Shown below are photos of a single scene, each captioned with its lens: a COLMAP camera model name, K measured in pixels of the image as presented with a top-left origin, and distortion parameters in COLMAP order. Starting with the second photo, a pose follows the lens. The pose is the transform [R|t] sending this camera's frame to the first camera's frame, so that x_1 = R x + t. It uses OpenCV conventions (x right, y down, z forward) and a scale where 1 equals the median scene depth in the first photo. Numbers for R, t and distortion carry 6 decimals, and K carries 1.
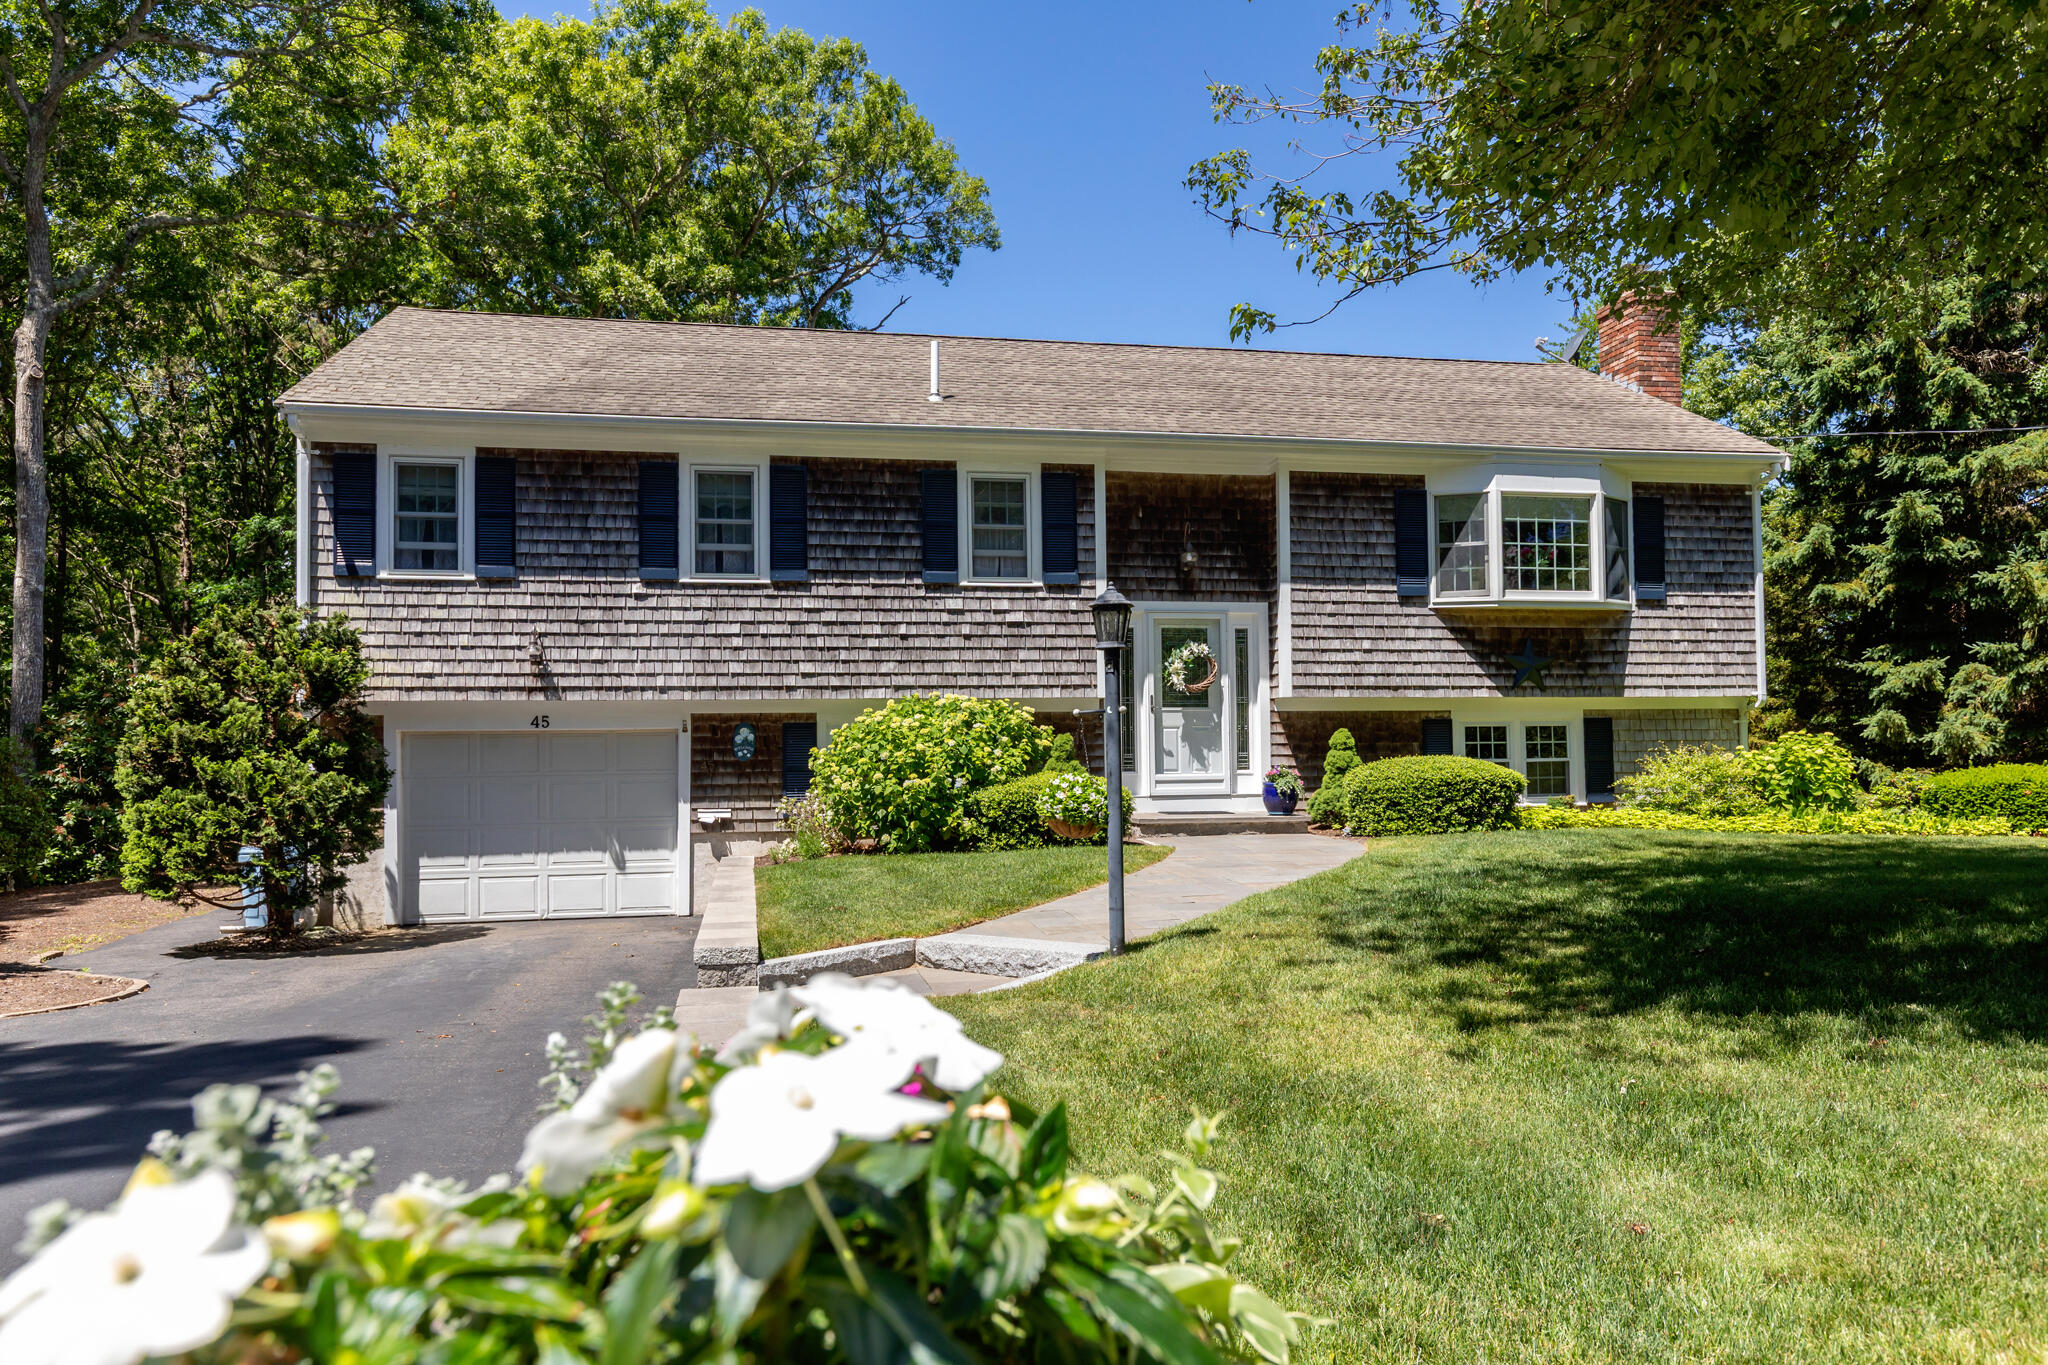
lens RADIAL K [[1362.4, 0, 1022.7], [0, 1362.4, 630.4], [0, 0, 1]] dist [0.012775, -0.002190]
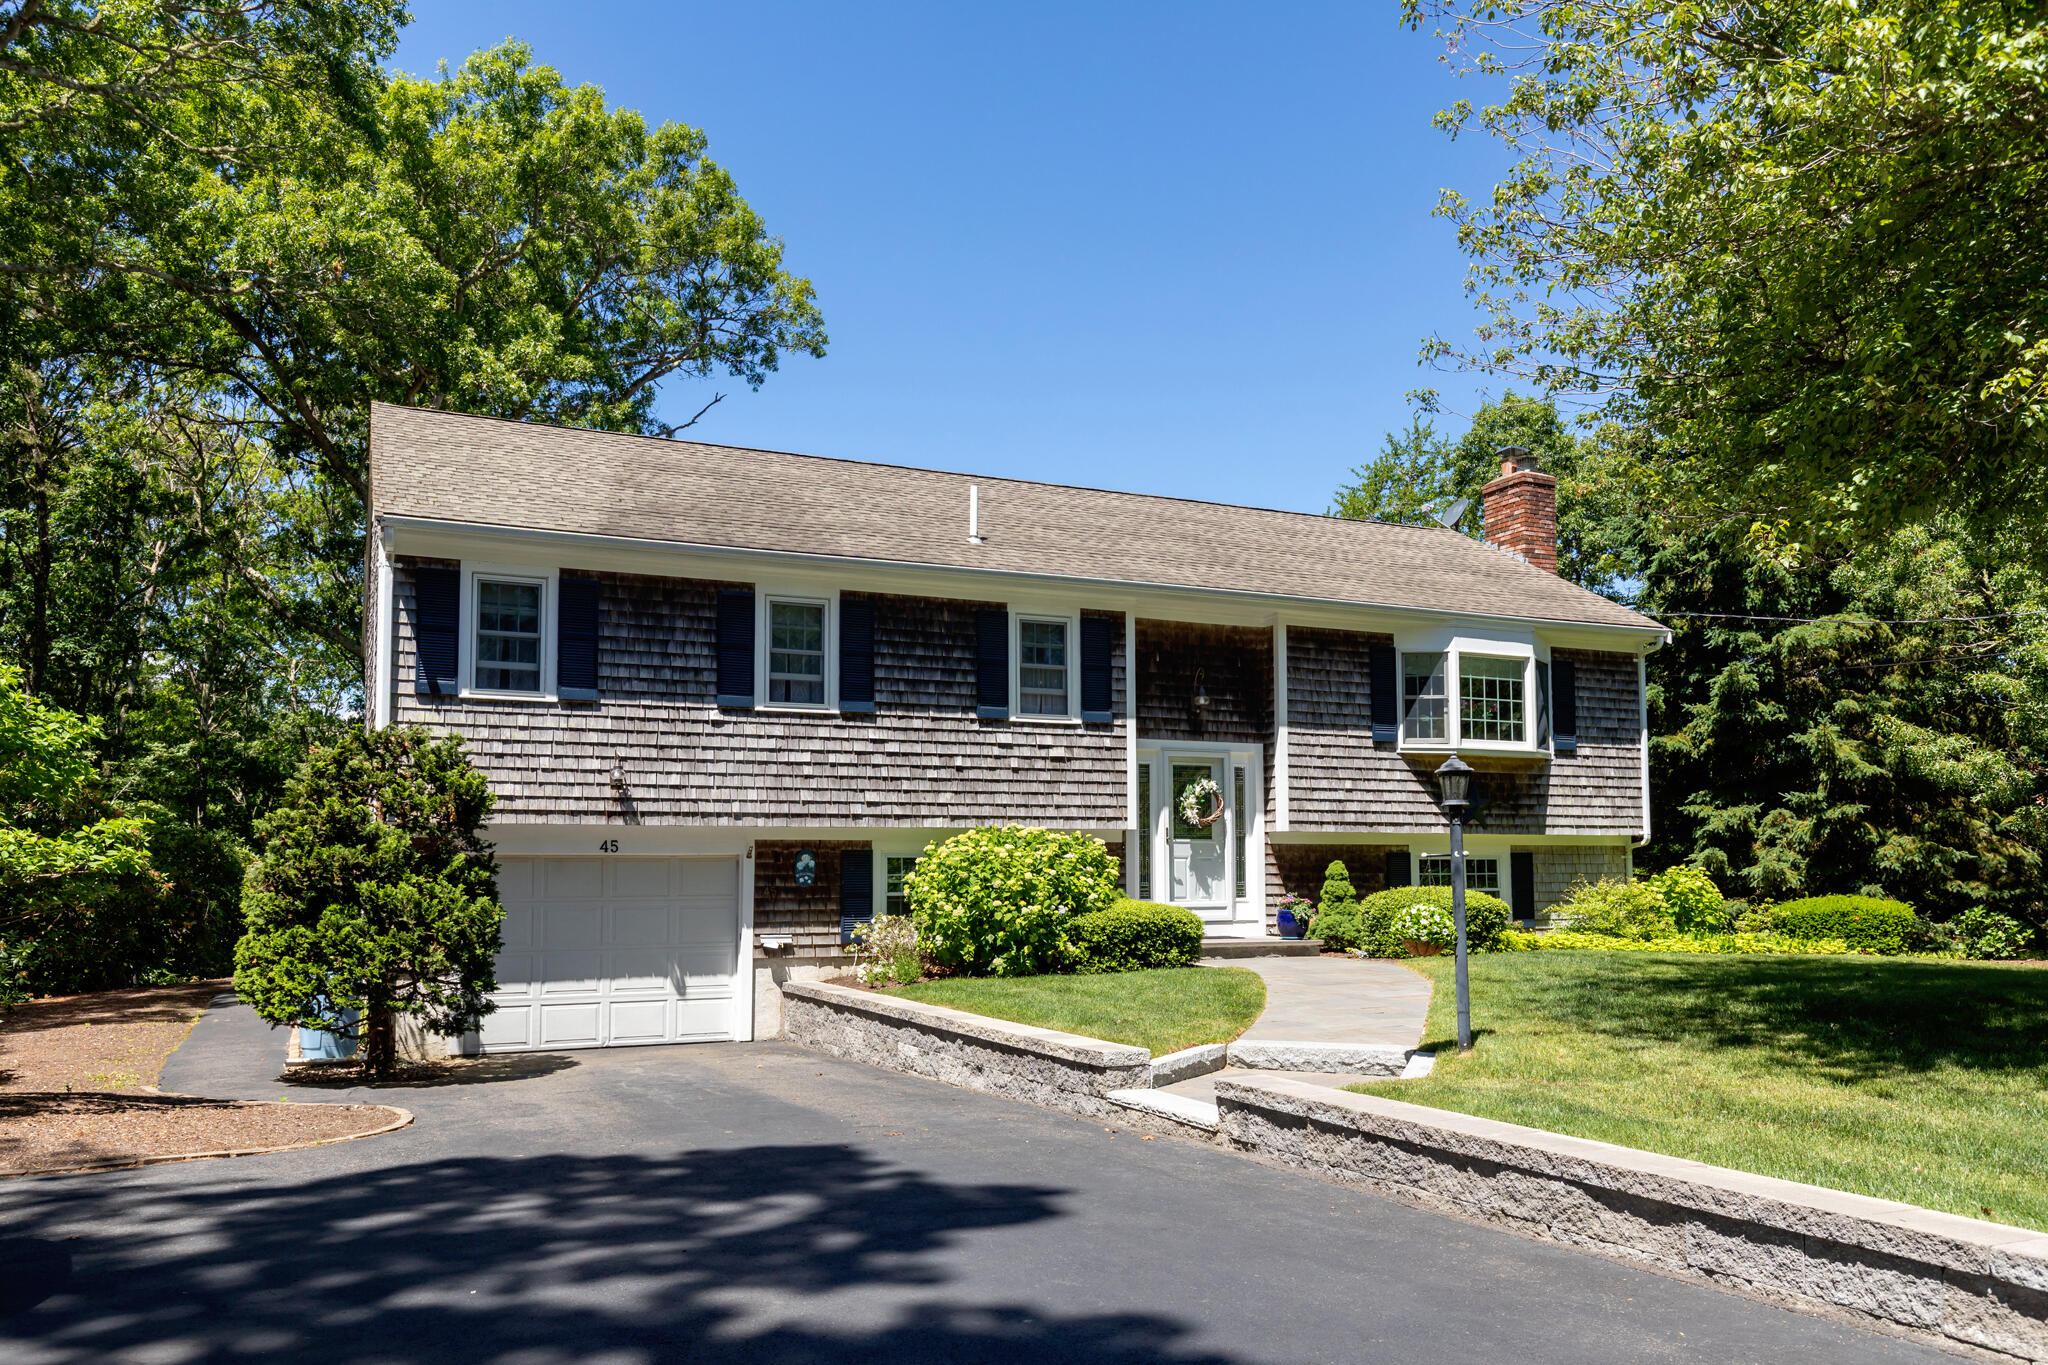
lens RADIAL K [[1475.0, 0, 1024.0], [0, 1475.0, 682.5], [0, 0, 1]] dist [-0.001445, 0.002170]
pose [[0.971978, 0.038278, 0.231935, -0.301908], [-0.029019, 0.998645, -0.043206, -0.013770], [-0.233274, 0.035265, 0.971771, -0.112526]]
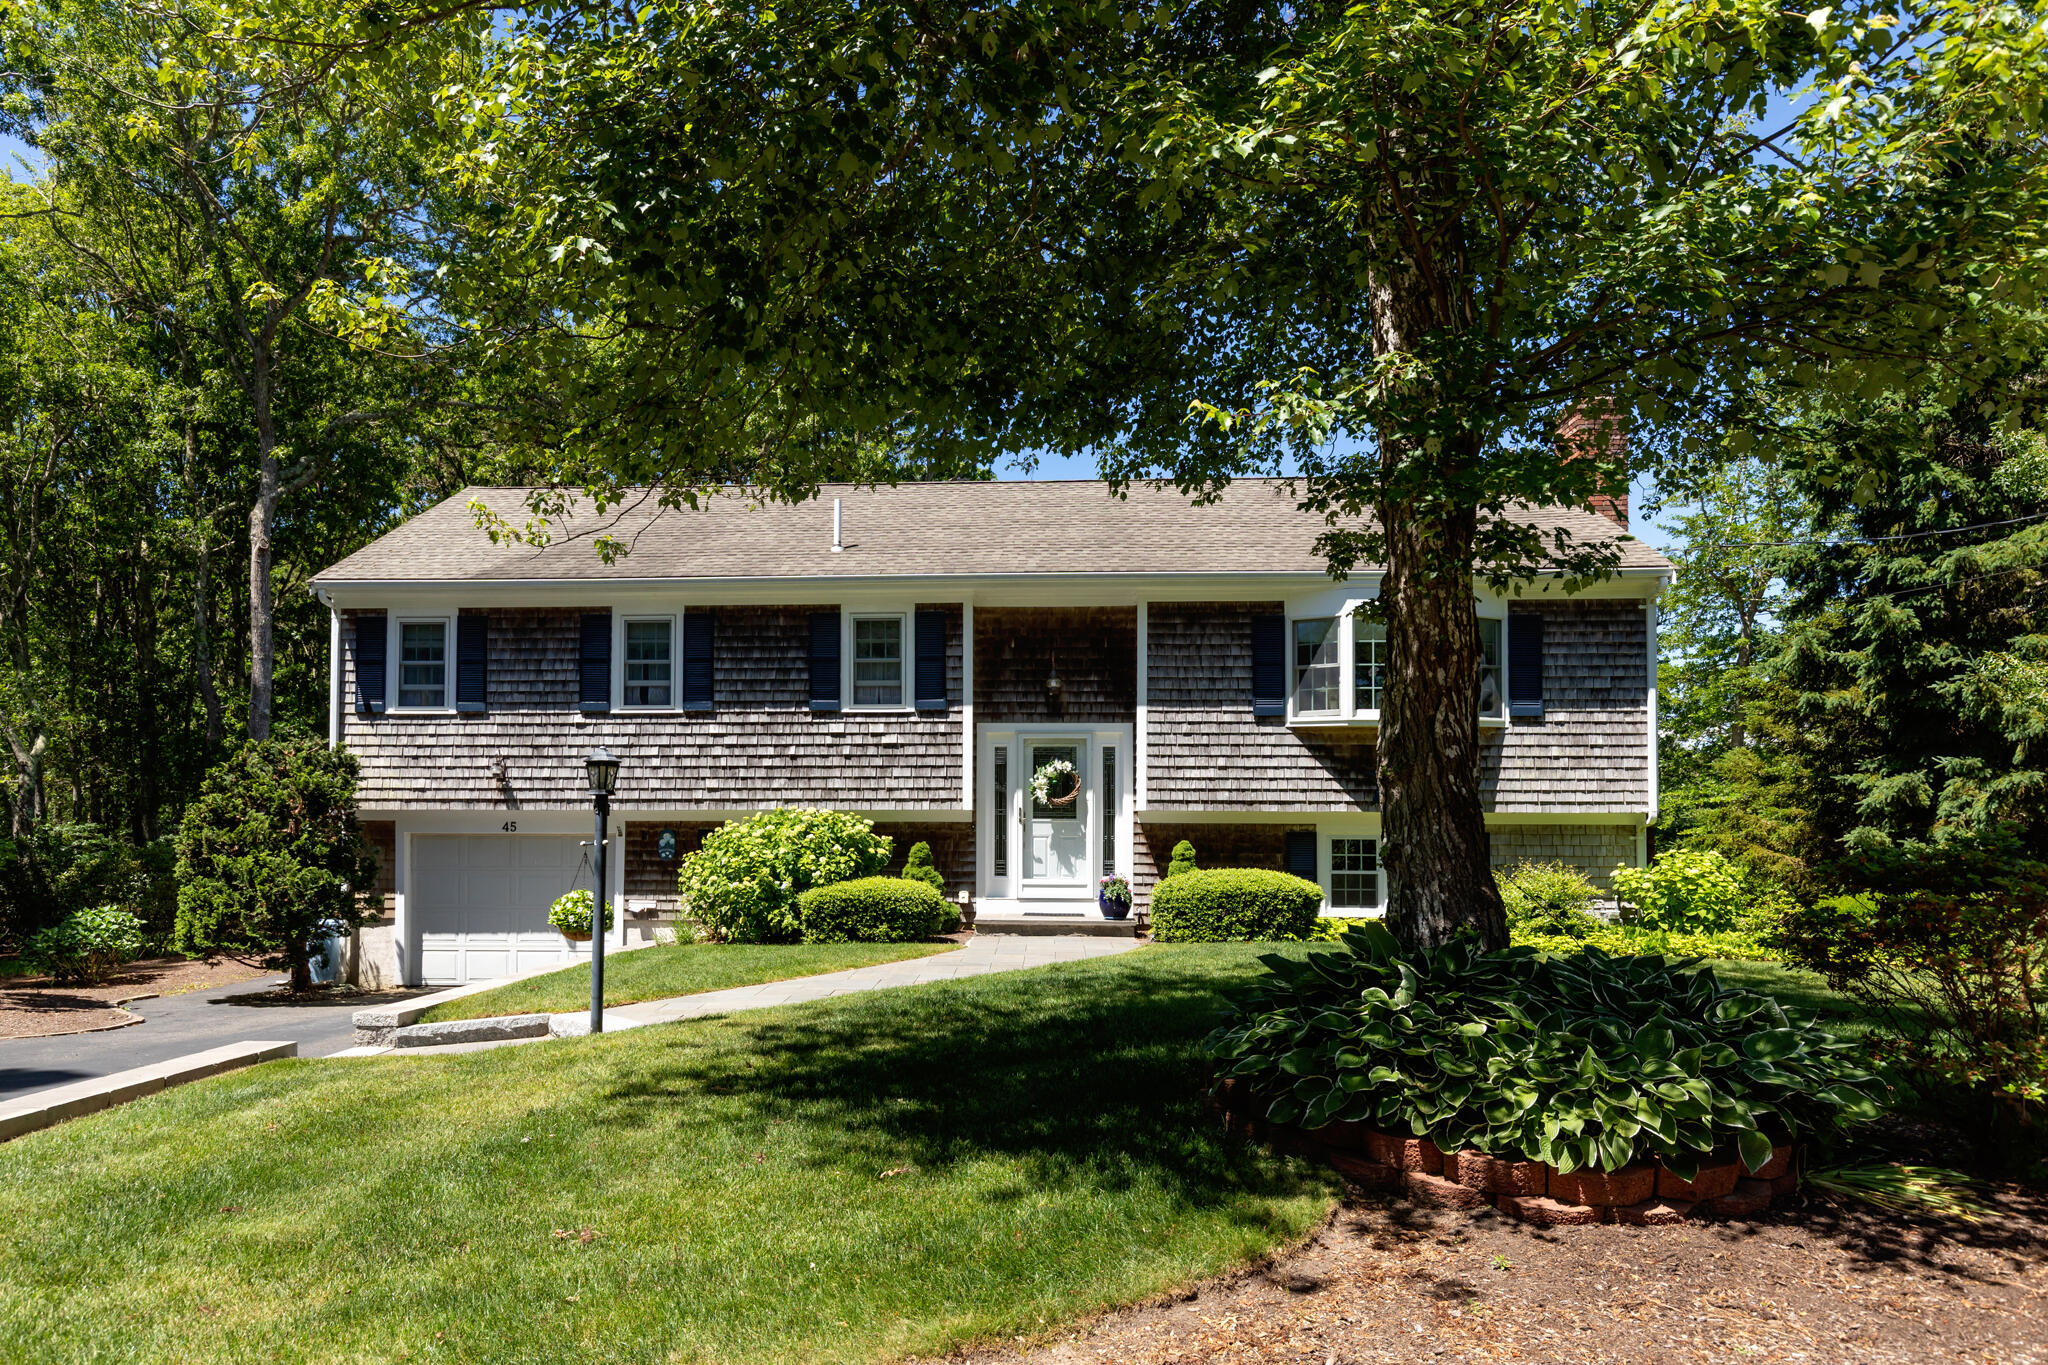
lens RADIAL K [[1309.7, 0, 947.9], [0, 1309.7, 720.1], [0, 0, 1]] dist [0.016557, -0.000582]
pose [[0.967230, -0.008444, -0.253762, 0.323766], [0.008376, 0.999964, -0.001348, -0.024245], [0.253764, -0.000821, 0.967266, -0.052109]]
